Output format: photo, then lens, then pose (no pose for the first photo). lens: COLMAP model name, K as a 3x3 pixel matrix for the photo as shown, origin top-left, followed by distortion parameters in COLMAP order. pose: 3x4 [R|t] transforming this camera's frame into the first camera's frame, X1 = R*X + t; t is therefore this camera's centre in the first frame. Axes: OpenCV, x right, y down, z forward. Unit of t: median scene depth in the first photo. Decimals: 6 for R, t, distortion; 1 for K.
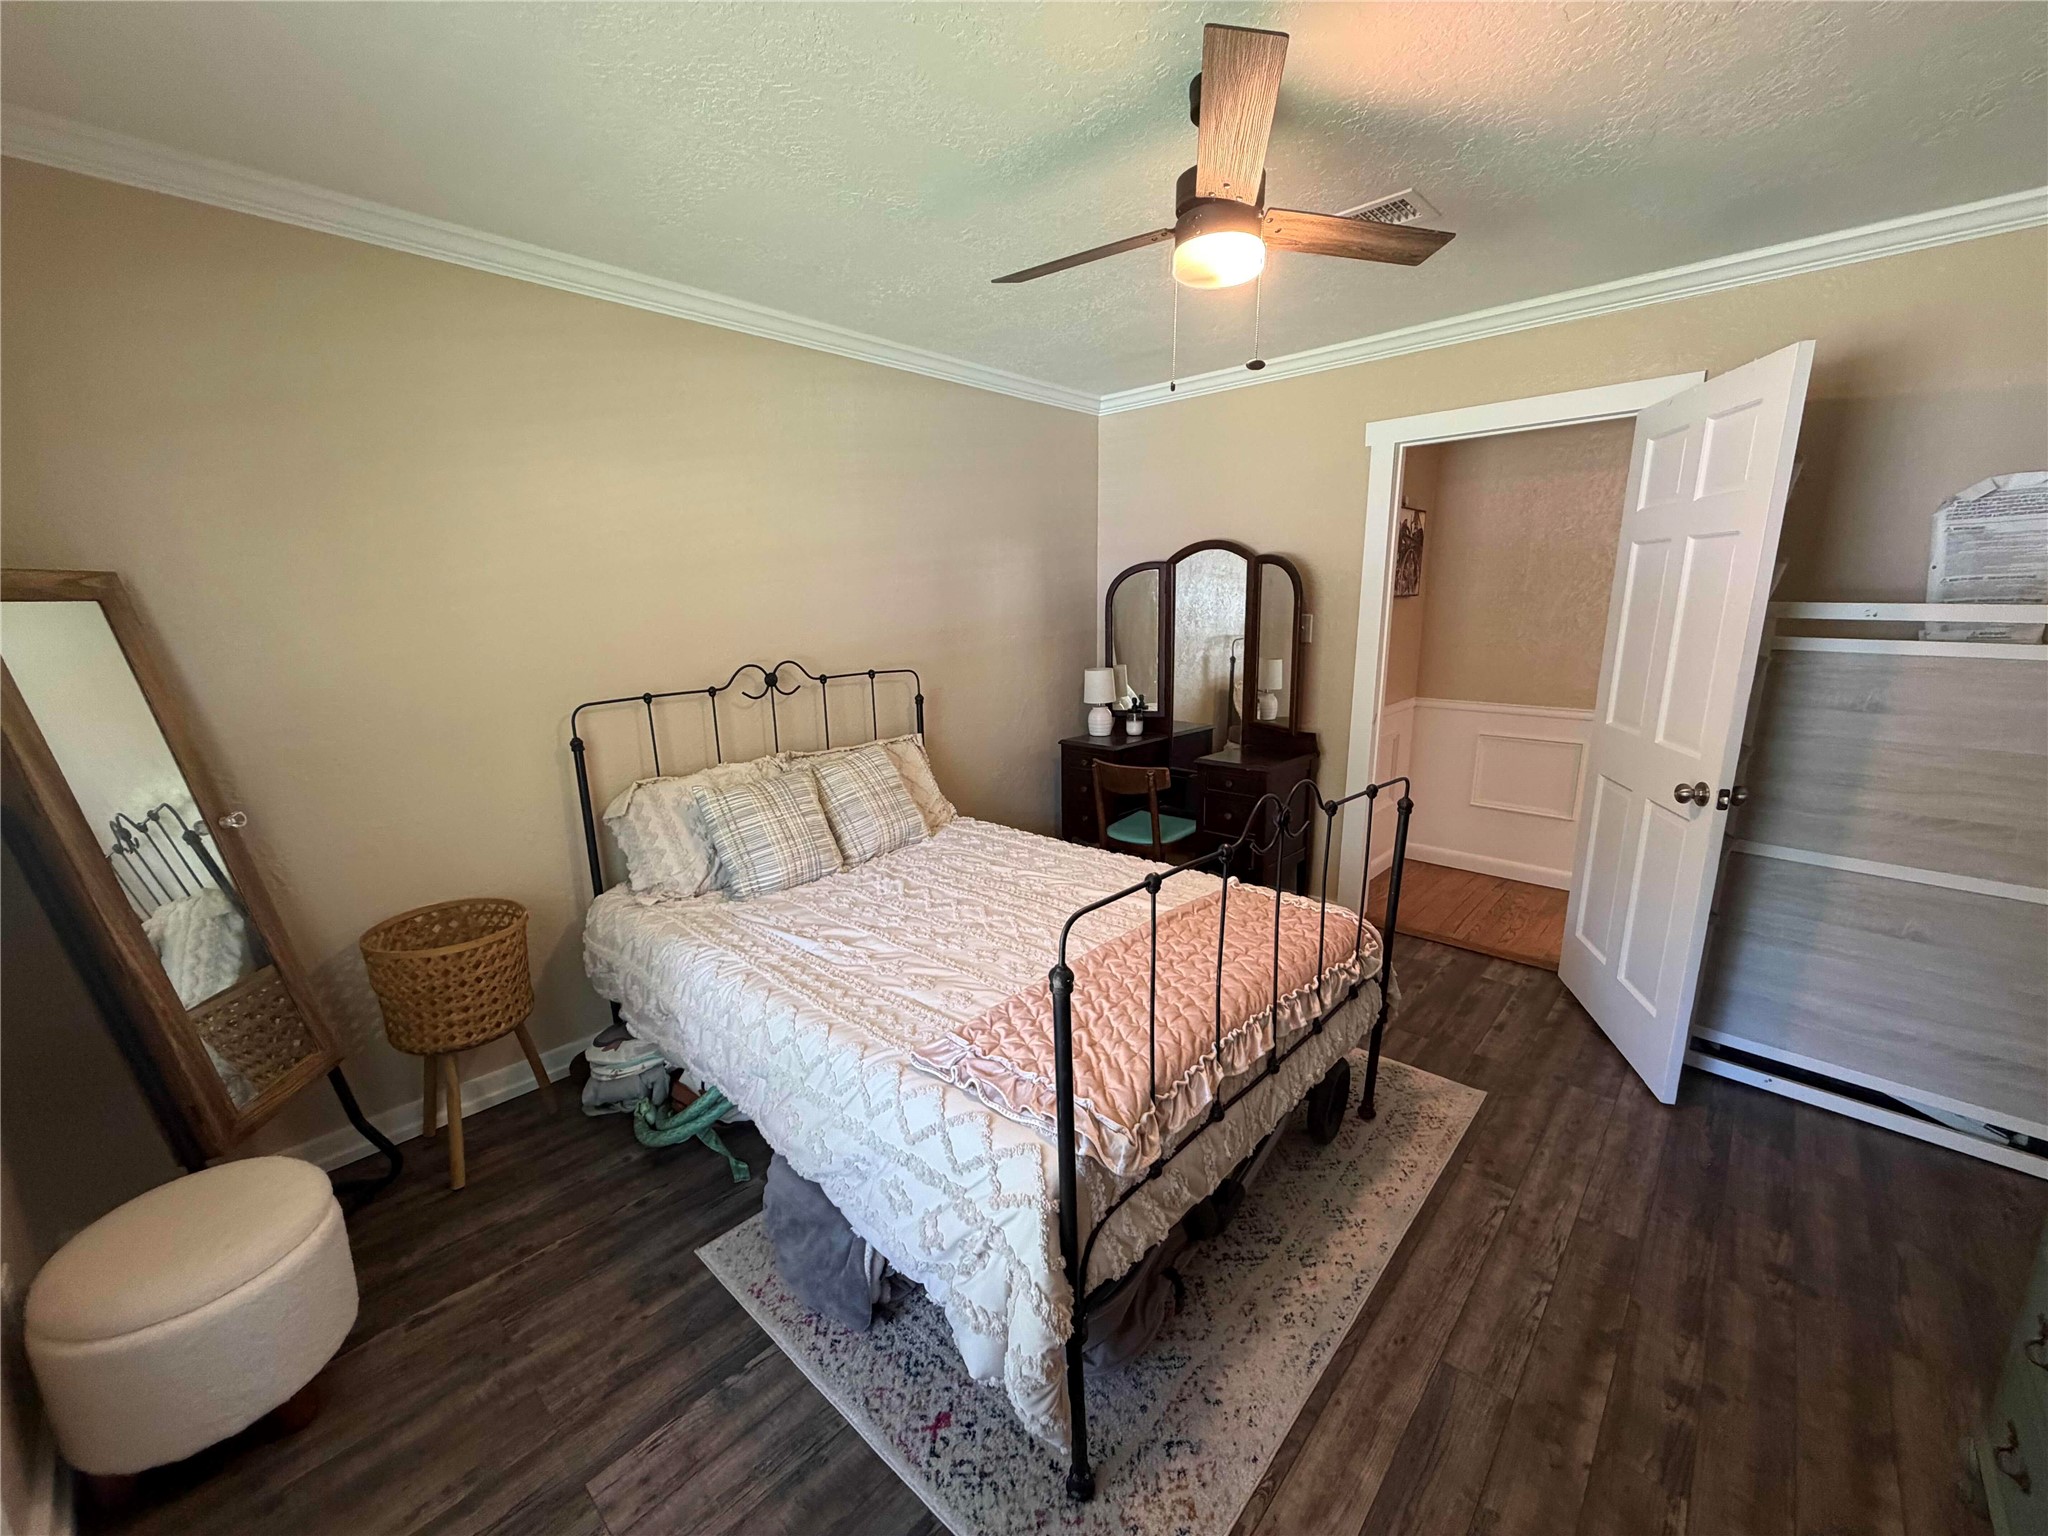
lens RADIAL K [[813.8, 0, 1020.5], [0, 813.8, 767.2], [0, 0, 1]] dist [-0.000049, 0.000205]
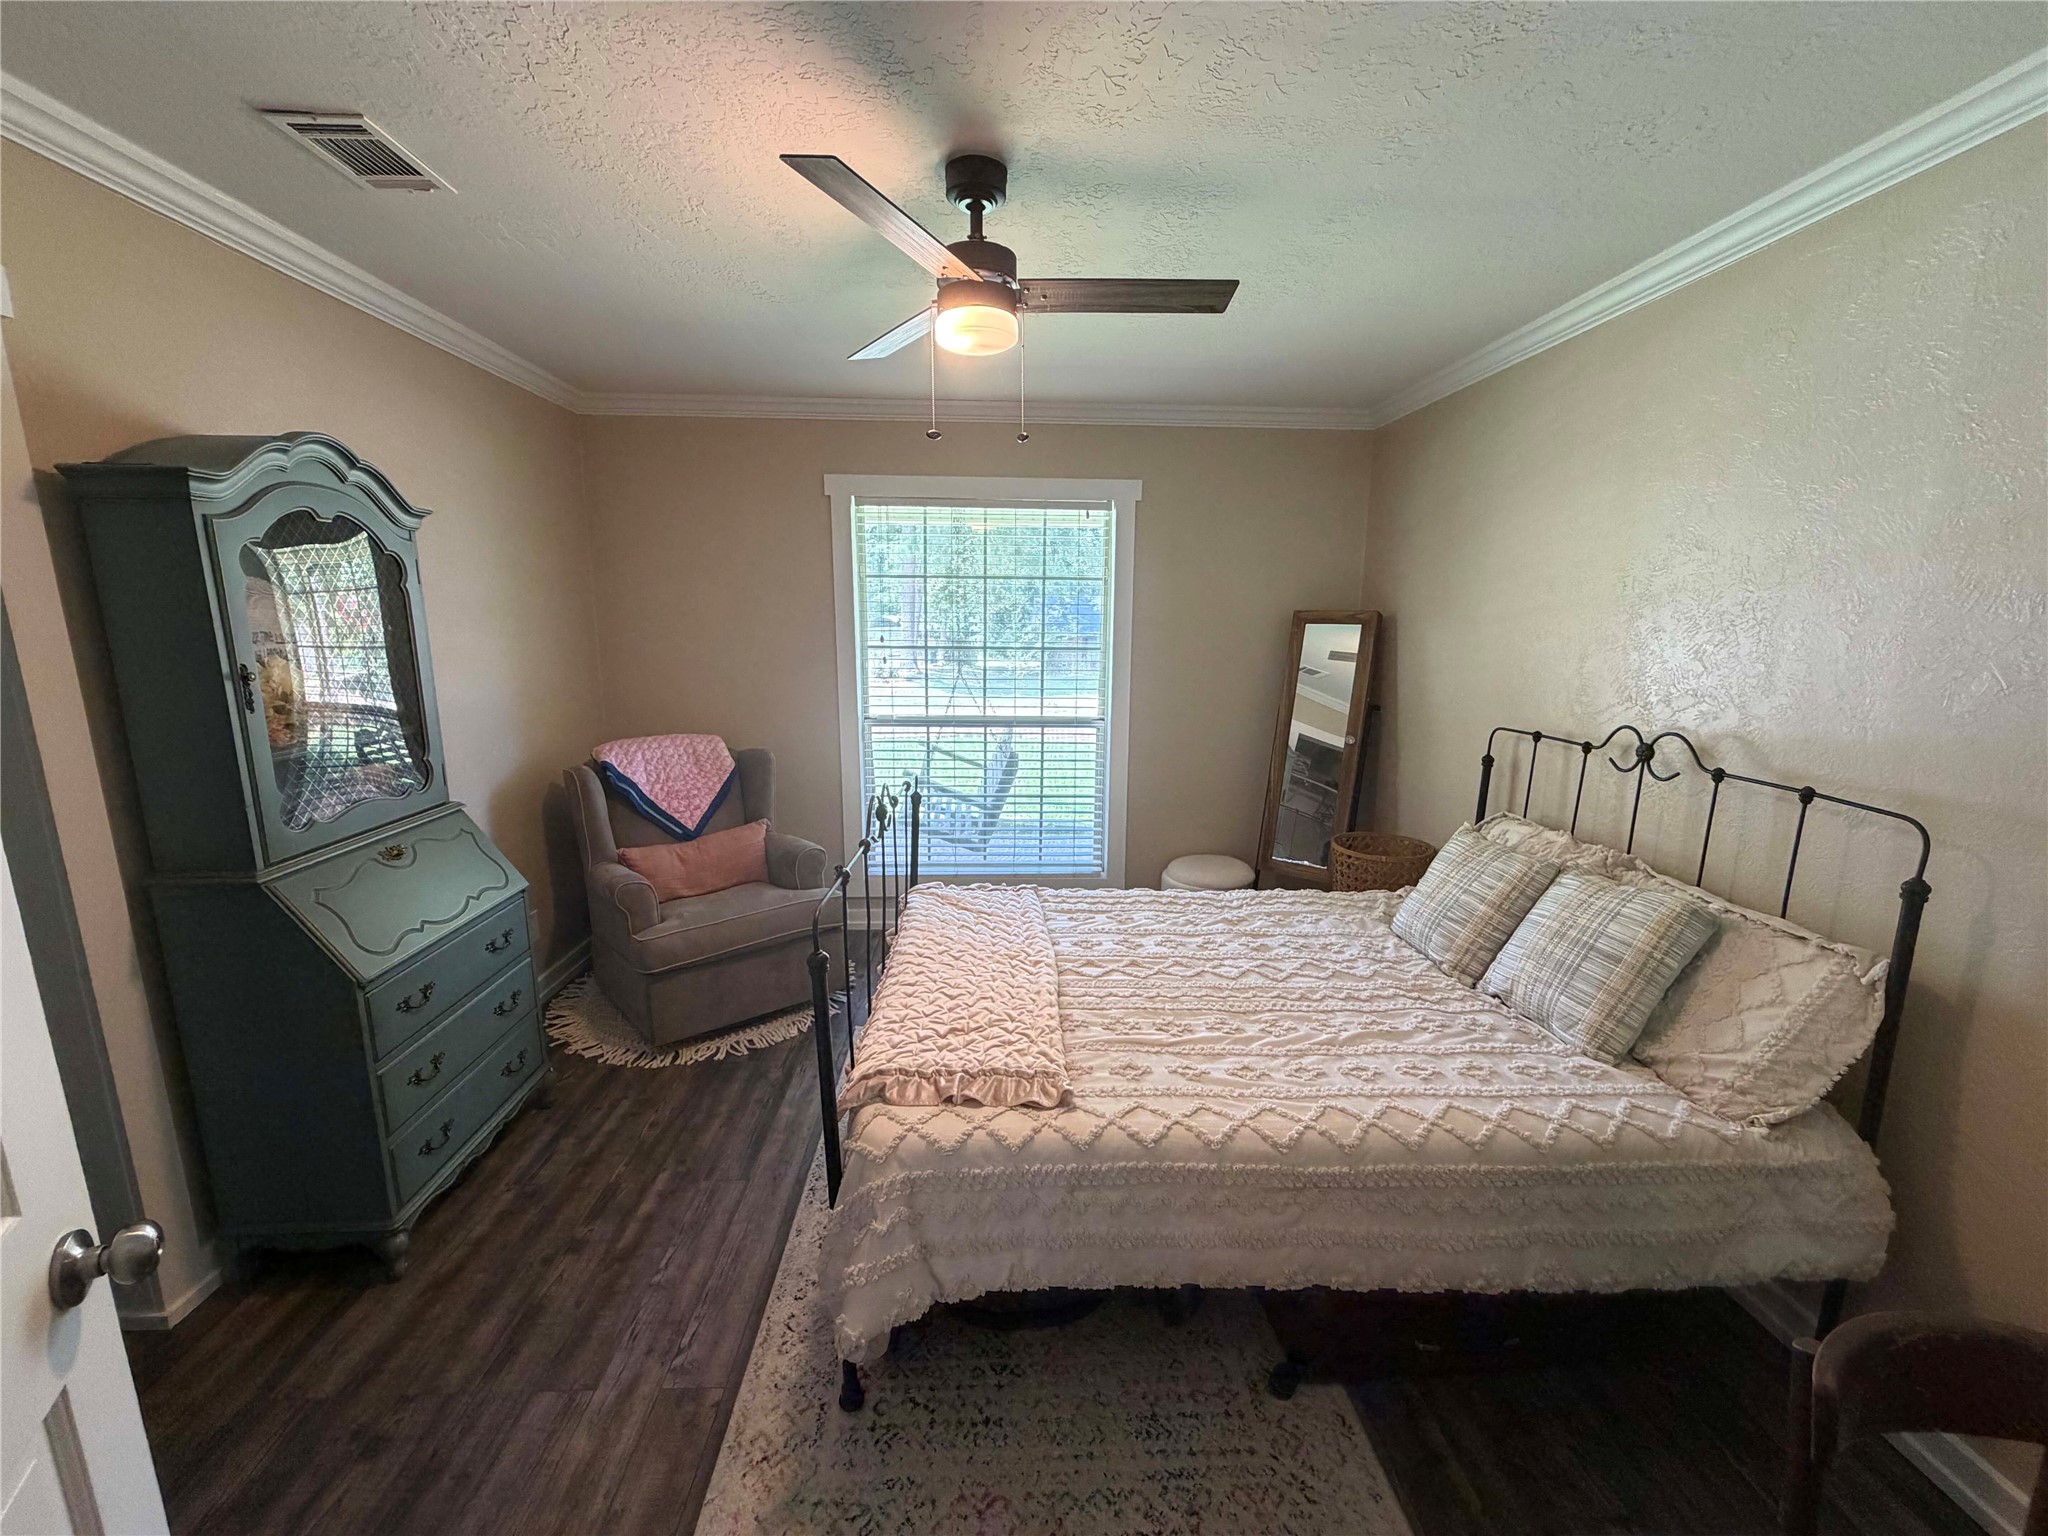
lens RADIAL K [[813.8, 0, 1020.5], [0, 813.8, 767.2], [0, 0, 1]] dist [-0.000049, 0.000205]
pose [[-0.705248, 0.140299, -0.694939, 0.762387], [-0.150152, 0.928428, 0.339816, -0.336269], [0.692877, 0.344001, -0.633707, 1.412207]]
